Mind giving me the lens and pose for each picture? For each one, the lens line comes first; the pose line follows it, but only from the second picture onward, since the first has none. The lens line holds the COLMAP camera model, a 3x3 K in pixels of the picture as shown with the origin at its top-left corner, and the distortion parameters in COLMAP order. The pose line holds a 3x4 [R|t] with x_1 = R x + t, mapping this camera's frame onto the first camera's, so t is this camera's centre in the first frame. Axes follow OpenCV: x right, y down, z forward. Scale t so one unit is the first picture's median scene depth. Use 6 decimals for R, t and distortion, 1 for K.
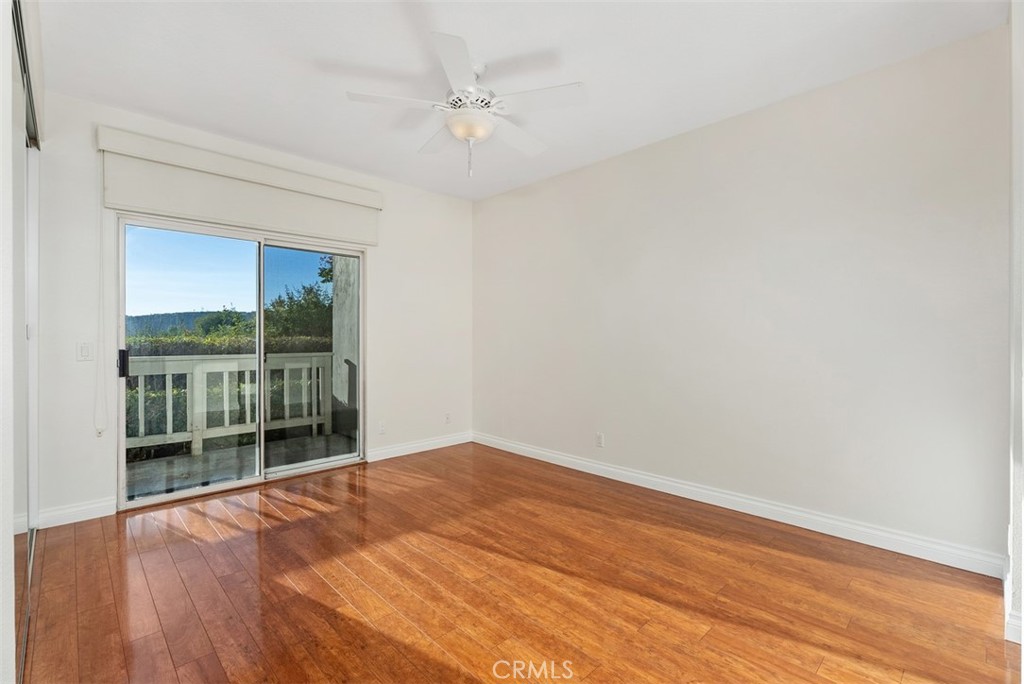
lens RADIAL K [[455.2, 0, 510.4], [0, 455.2, 338.9], [0, 0, 1]] dist [-0.000085, -0.000022]
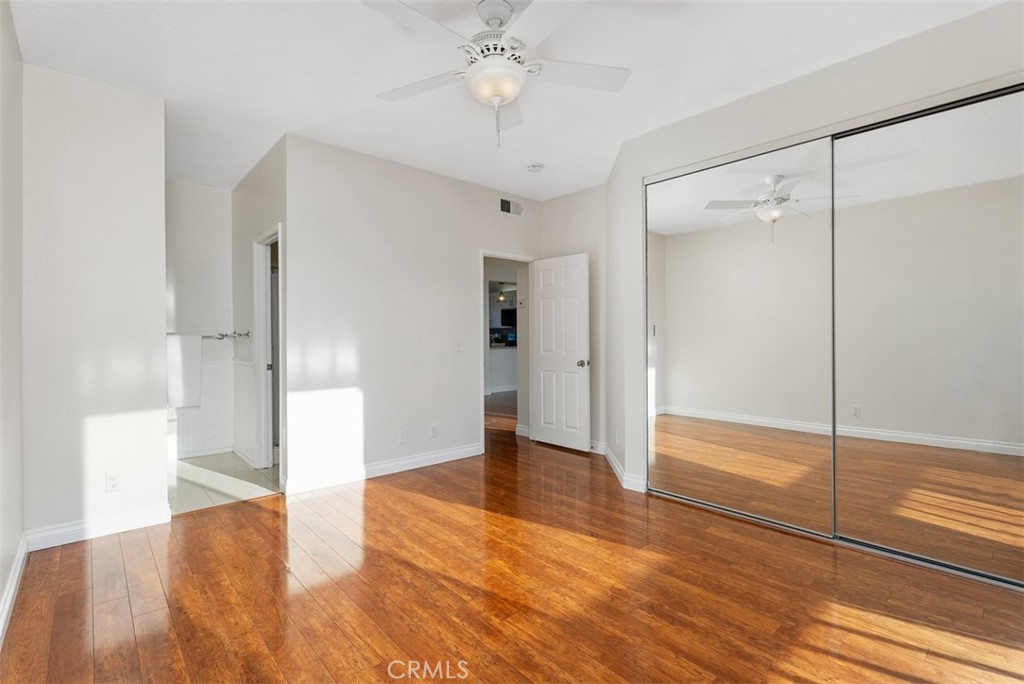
lens RADIAL K [[455.2, 0, 513.5], [0, 455.2, 338.5], [0, 0, 1]] dist [-0.000085, -0.000022]
pose [[-0.999484, 0.002916, 0.031979, -0.154241], [0.003442, 0.999859, 0.016408, -0.015087], [-0.031927, 0.016509, -0.999354, 1.980866]]
